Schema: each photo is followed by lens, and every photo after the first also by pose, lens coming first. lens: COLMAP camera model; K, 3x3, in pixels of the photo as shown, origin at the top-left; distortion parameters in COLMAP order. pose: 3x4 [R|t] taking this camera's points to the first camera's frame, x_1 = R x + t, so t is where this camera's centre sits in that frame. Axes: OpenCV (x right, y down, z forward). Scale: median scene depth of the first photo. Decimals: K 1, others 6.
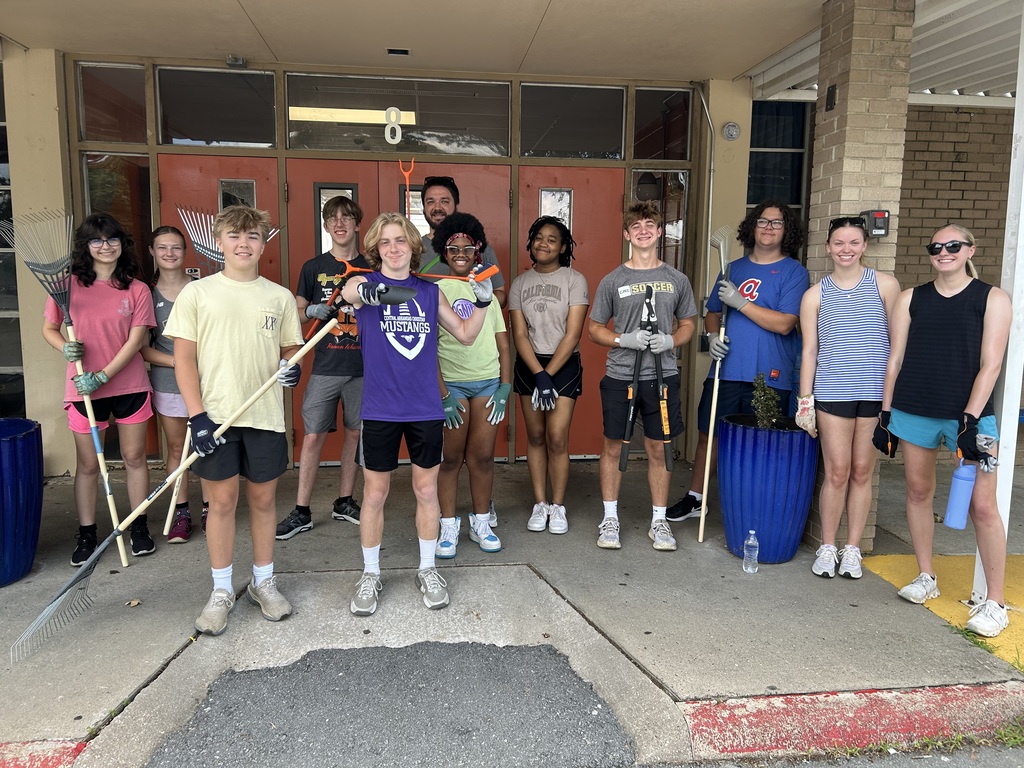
lens RADIAL K [[785.5, 0, 511.9], [0, 785.5, 378.5], [0, 0, 1]] dist [0.065900, -0.077034]
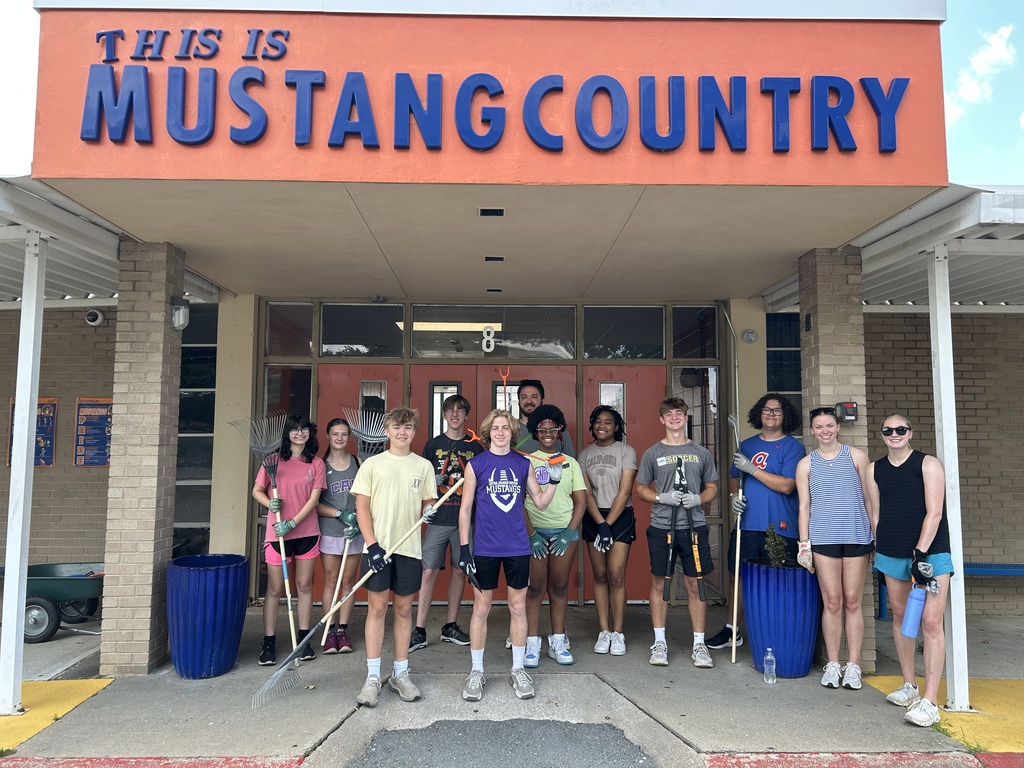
lens RADIAL K [[785.5, 0, 511.9], [0, 785.5, 378.5], [0, 0, 1]] dist [0.065900, -0.077034]
pose [[0.996156, -0.014274, -0.086430, 0.005145], [-0.004617, 0.976711, -0.214509, 0.042791], [0.087479, 0.214083, 0.972890, -0.381679]]
